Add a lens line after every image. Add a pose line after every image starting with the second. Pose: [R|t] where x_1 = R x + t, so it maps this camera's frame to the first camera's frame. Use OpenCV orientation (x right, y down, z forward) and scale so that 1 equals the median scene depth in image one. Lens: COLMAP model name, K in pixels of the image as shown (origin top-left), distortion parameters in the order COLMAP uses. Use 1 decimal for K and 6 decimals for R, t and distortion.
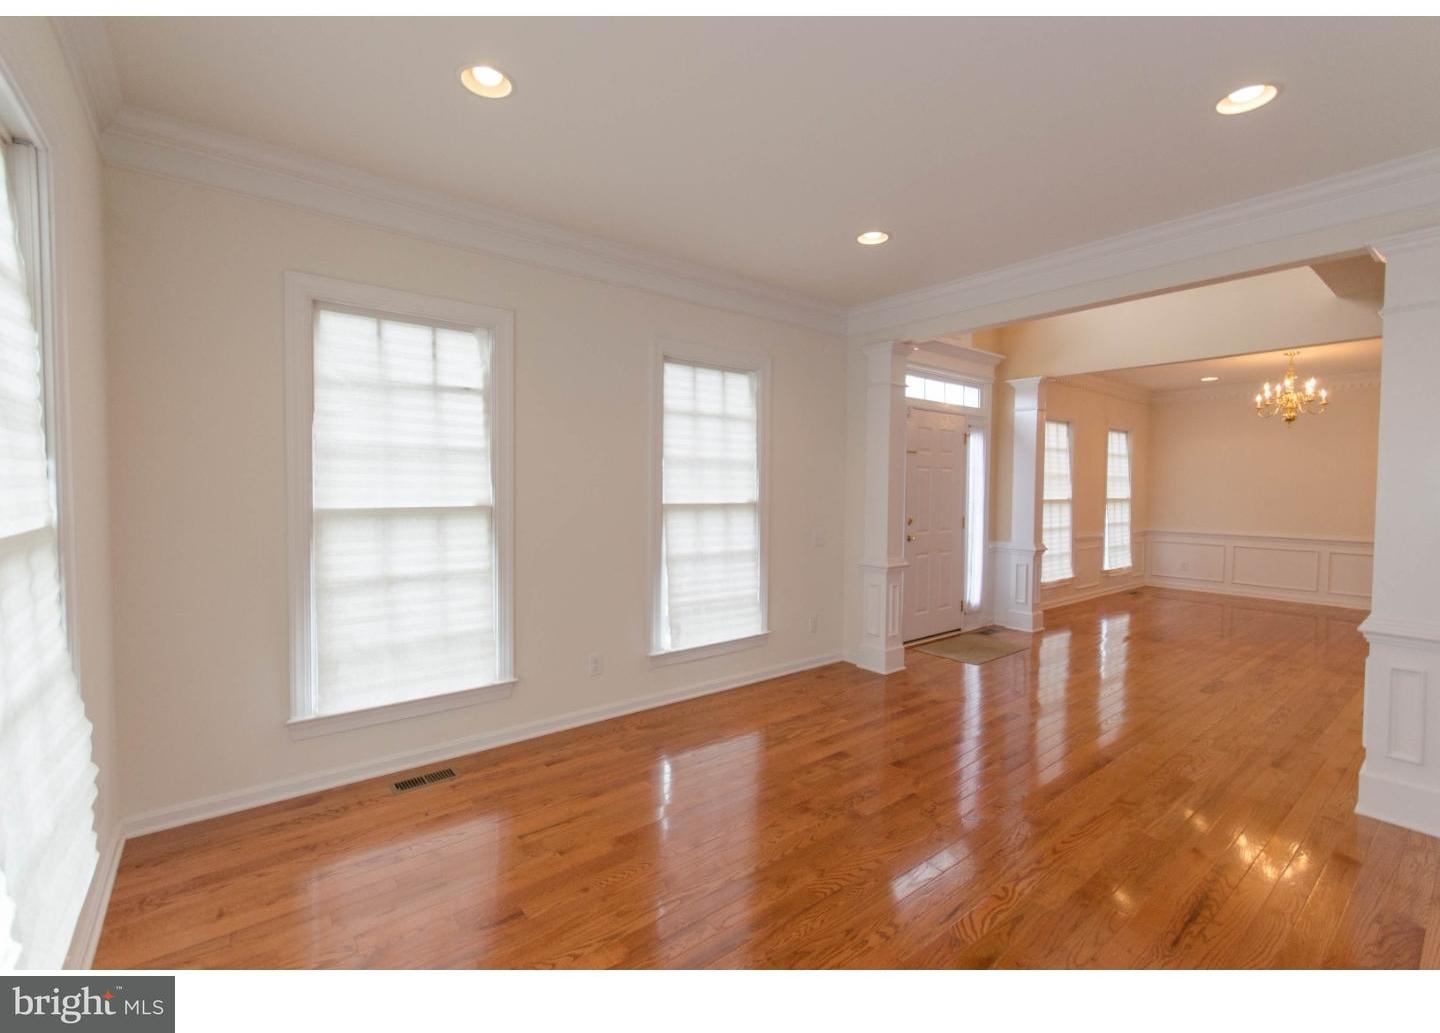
lens RADIAL K [[627.2, 0, 721.6], [0, 627.2, 503.7], [0, 0, 1]] dist [0.079934, -0.000046]
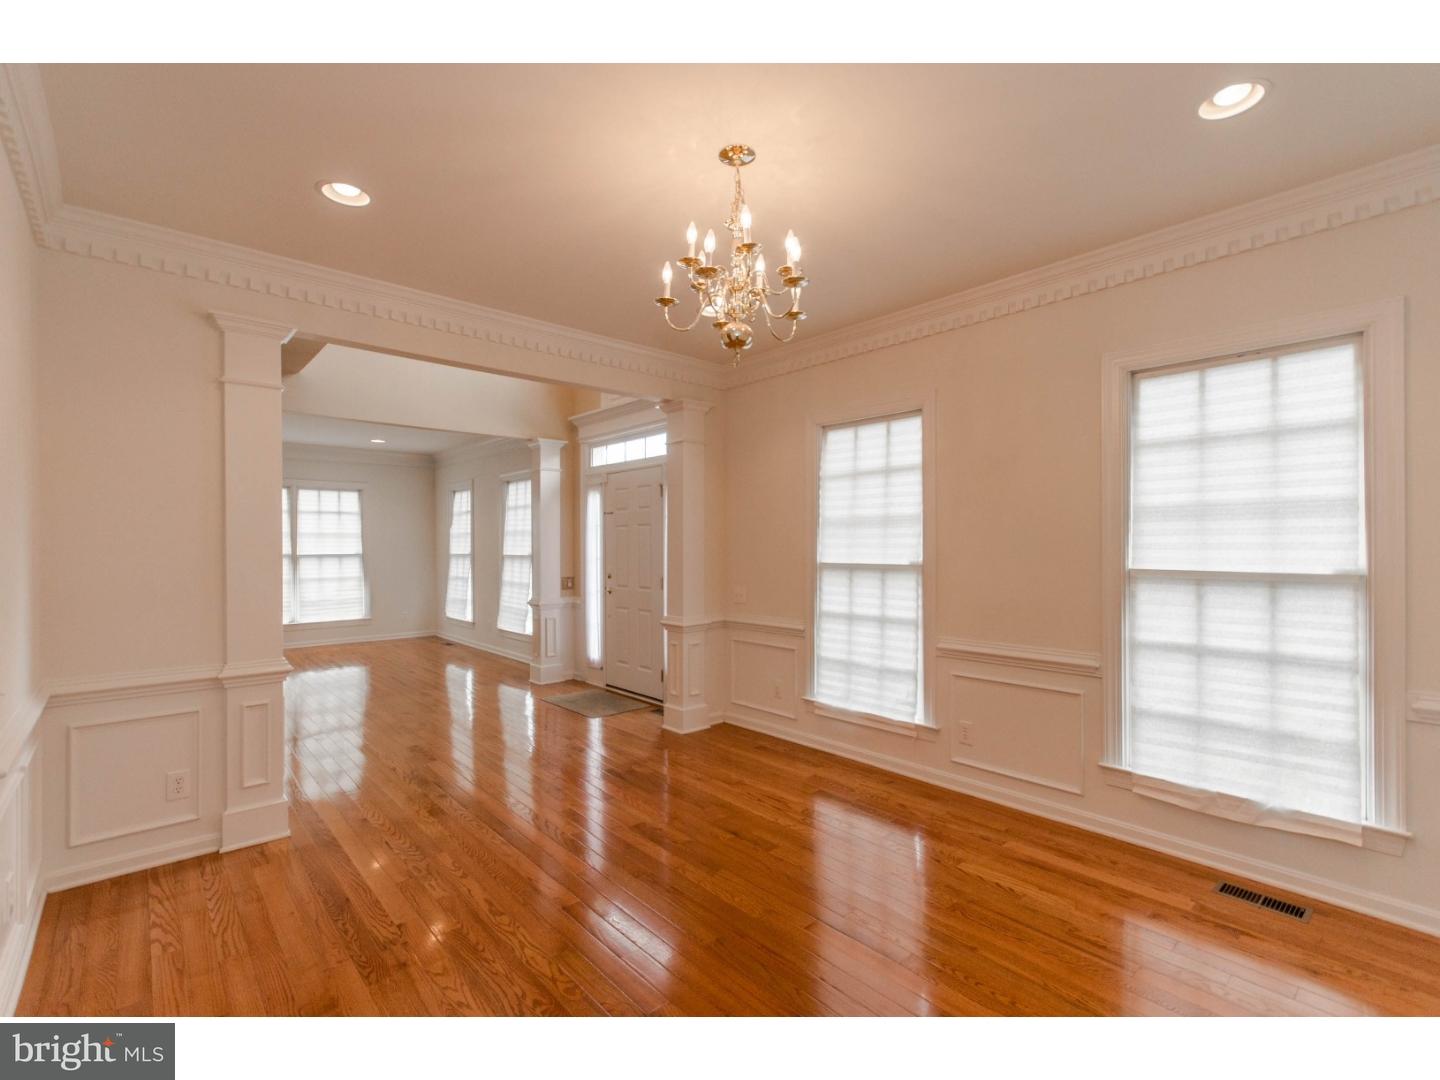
lens RADIAL K [[562.0, 0, 721.8], [0, 562.0, 557.9], [0, 0, 1]] dist [0.142293, 0.000014]
pose [[0.323912, 0.009229, -0.946042, 0.742740], [-0.022940, 0.999735, 0.001898, -0.005749], [0.945809, 0.021087, 0.324038, 0.501702]]
